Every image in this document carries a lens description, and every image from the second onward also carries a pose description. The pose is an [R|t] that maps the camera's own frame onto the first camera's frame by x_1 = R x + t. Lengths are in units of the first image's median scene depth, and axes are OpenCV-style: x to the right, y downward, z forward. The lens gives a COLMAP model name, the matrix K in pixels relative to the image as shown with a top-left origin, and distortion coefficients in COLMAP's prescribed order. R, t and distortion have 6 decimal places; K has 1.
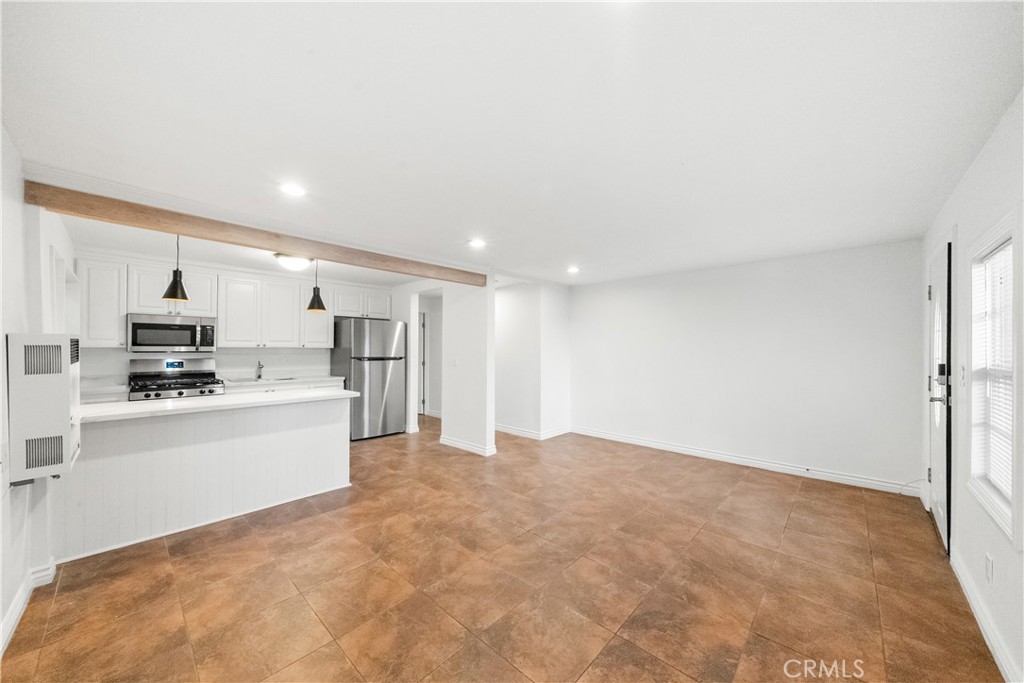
lens RADIAL K [[362.1, 0, 508.1], [0, 362.1, 346.0], [0, 0, 1]] dist [-0.001839, -0.000097]
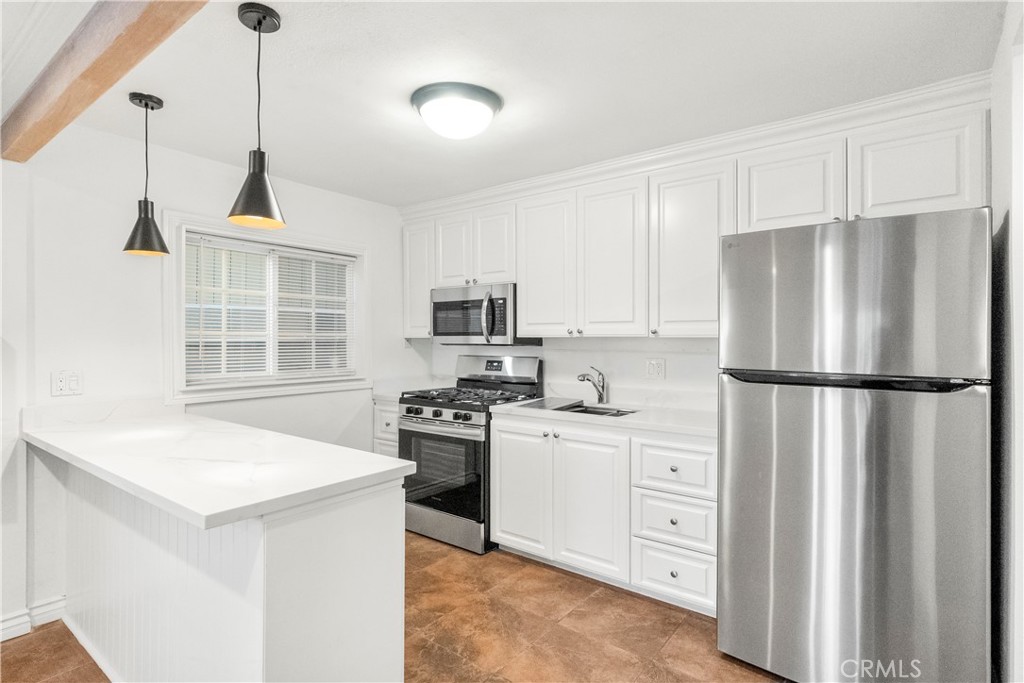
lens RADIAL K [[520.9, 0, 508.3], [0, 520.9, 335.1], [0, 0, 1]] dist [0.000212, -0.000062]
pose [[0.099270, -0.007958, -0.995029, -0.041408], [0.006132, 0.999954, -0.007386, 0.010499], [0.995042, -0.005368, 0.099314, 1.445064]]
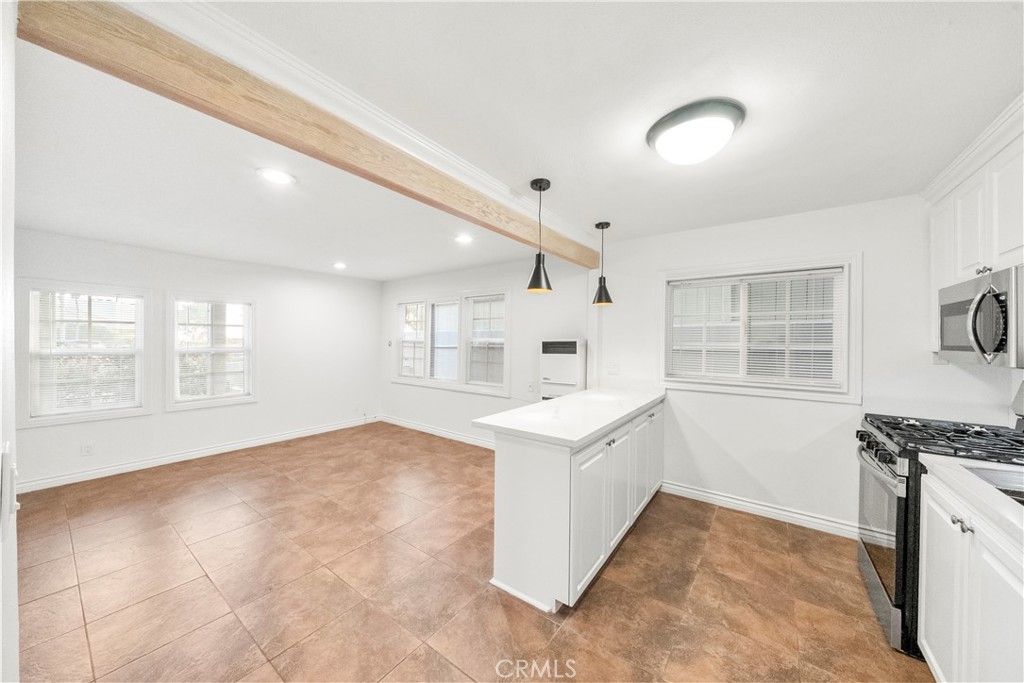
lens RADIAL K [[352.6, 0, 512.0], [0, 352.6, 341.5], [0, 0, 1]] dist [-0.005494, -0.000020]
pose [[-0.992661, -0.008663, -0.120621, -0.499657], [-0.008386, 0.999961, -0.002800, -0.007252], [0.120640, -0.001768, -0.992695, 1.980175]]
